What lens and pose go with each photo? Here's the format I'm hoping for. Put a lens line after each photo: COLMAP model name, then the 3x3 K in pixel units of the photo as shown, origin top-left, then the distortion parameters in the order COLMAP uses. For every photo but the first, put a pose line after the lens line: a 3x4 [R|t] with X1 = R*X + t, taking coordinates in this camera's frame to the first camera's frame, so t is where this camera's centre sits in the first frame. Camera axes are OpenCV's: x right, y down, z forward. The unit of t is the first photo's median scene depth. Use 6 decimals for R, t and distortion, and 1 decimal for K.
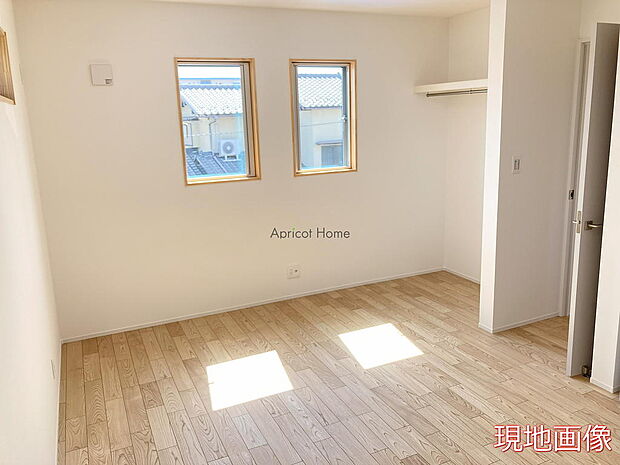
lens RADIAL K [[512.2, 0, 310.4], [0, 512.2, 231.8], [0, 0, 1]] dist [0.008270, -0.008214]
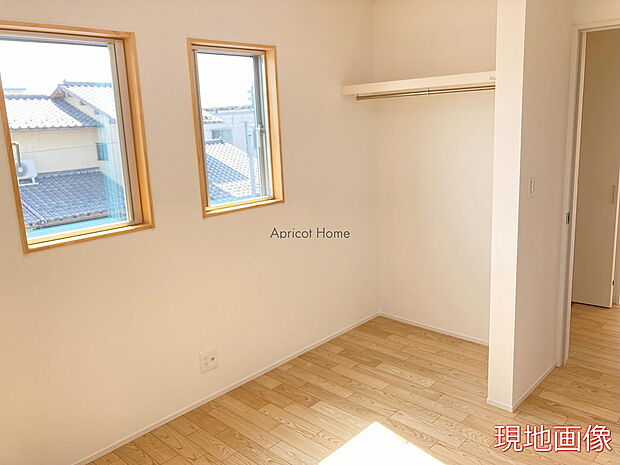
lens RADIAL K [[512.2, 0, 306.5], [0, 512.2, 221.3], [0, 0, 1]] dist [0.008270, -0.008214]
pose [[0.930486, -0.079692, 0.357555, -0.142737], [0.095205, 0.995119, -0.025965, -0.073740], [-0.353740, 0.058201, 0.933531, 0.340396]]
